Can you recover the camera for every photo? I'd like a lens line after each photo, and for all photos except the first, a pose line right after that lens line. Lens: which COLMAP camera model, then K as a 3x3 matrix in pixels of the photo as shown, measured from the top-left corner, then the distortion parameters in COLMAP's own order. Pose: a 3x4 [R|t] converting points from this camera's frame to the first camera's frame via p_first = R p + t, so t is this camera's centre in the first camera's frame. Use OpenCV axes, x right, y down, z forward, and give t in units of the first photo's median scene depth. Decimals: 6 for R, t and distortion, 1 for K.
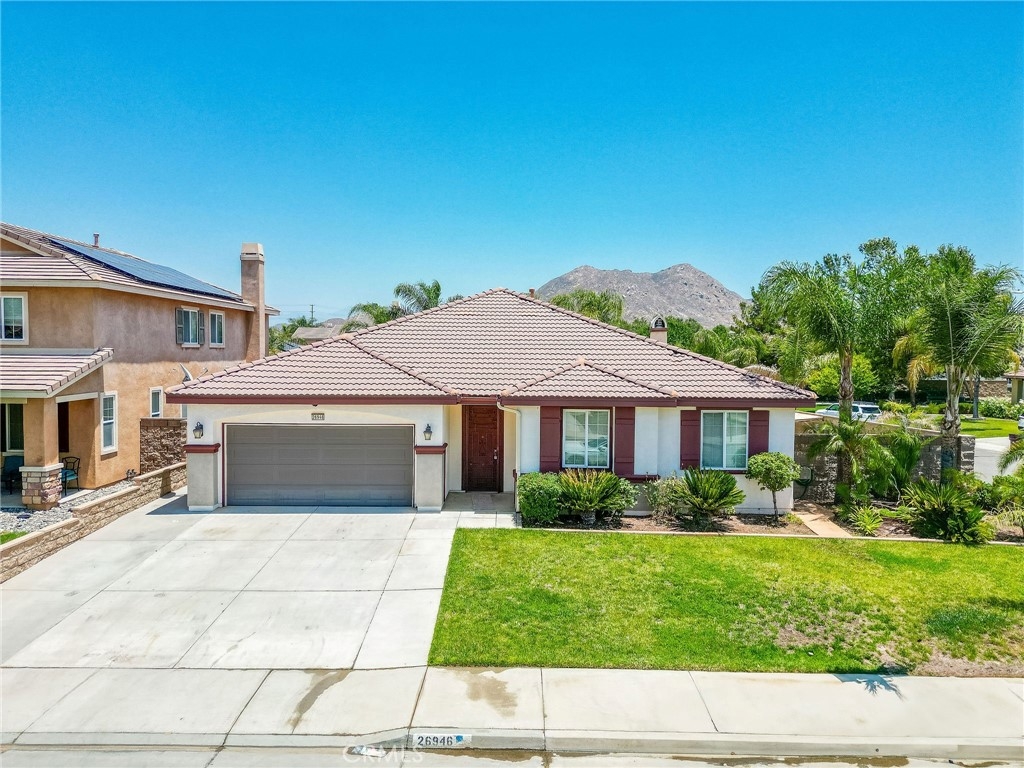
lens RADIAL K [[724.3, 0, 510.5], [0, 724.3, 386.9], [0, 0, 1]] dist [0.055107, -0.043757]
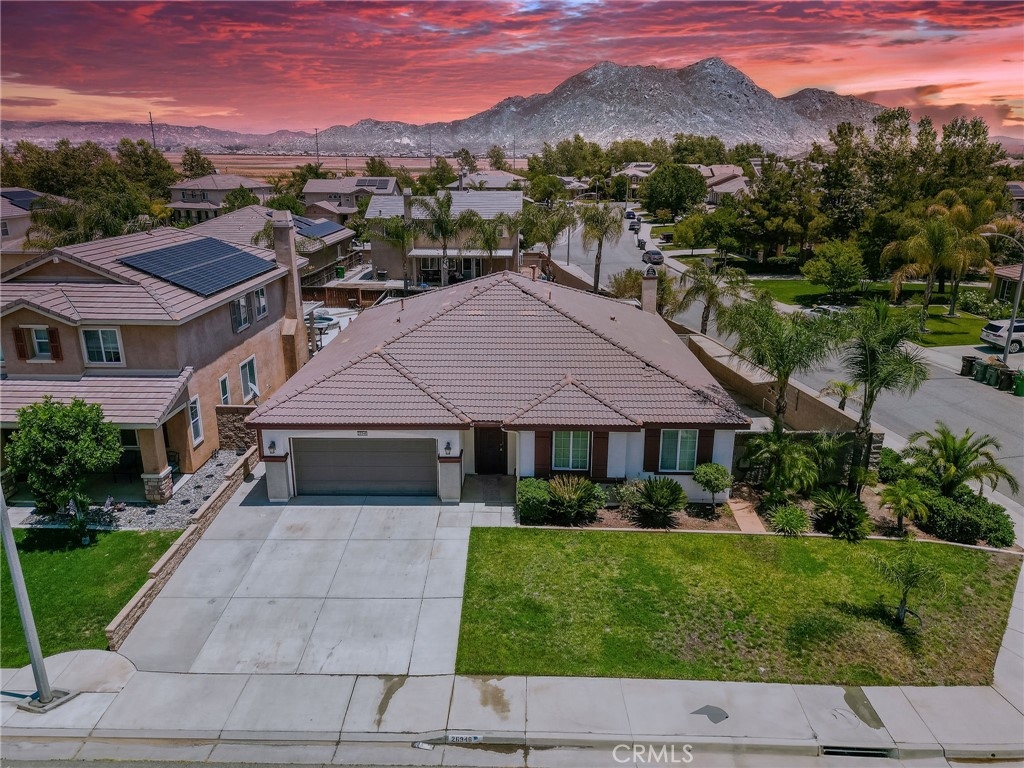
lens RADIAL K [[724.3, 0, 510.5], [0, 724.3, 387.9], [0, 0, 1]] dist [0.055107, -0.043757]
pose [[0.999808, -0.001953, -0.019484, 0.023006], [0.006848, 0.967058, 0.254465, -0.368120], [0.018345, -0.254549, 0.966886, -0.220357]]
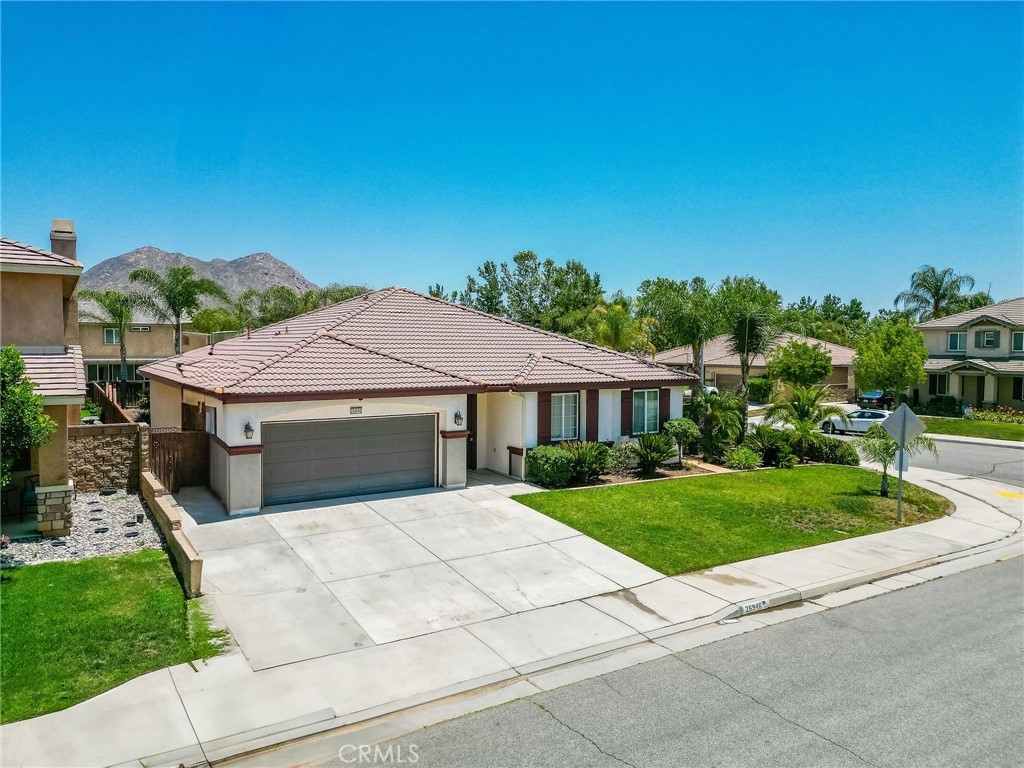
lens RADIAL K [[724.3, 0, 512.2], [0, 724.3, 384.7], [0, 0, 1]] dist [0.055107, -0.043757]
pose [[0.844614, -0.033969, 0.534298, -0.642878], [0.029665, 0.999421, 0.016646, -0.006887], [-0.534554, 0.001791, 0.845132, -0.003546]]
